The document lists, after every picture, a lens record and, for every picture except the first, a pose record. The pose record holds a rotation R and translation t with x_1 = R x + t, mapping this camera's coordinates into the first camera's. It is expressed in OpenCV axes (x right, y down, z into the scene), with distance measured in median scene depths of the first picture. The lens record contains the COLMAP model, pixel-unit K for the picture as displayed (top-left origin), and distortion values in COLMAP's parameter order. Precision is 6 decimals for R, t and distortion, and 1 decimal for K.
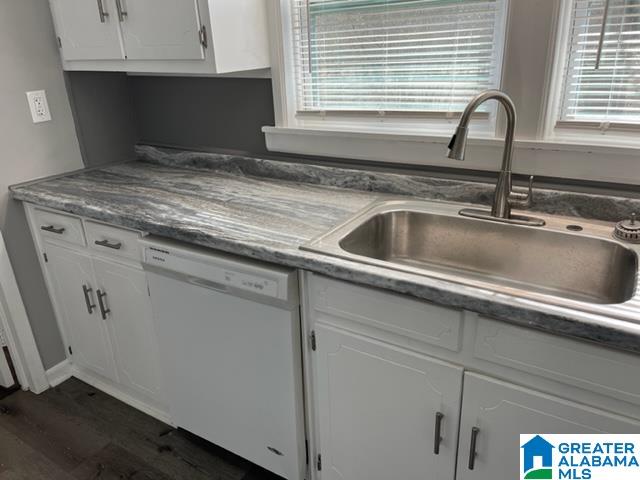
lens RADIAL K [[477.4, 0, 320.0], [0, 477.4, 240.0], [0, 0, 1]] dist [0.071275, -0.095678]
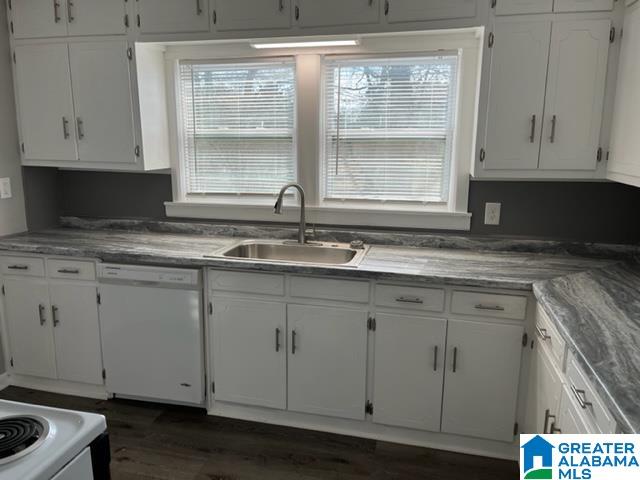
lens RADIAL K [[477.4, 0, 320.0], [0, 477.4, 240.0], [0, 0, 1]] dist [0.071275, -0.095678]
pose [[0.944967, -0.017359, 0.326706, -0.187554], [0.080902, 0.979978, -0.181931, 0.279658], [-0.317006, 0.198350, 0.927451, -0.798125]]
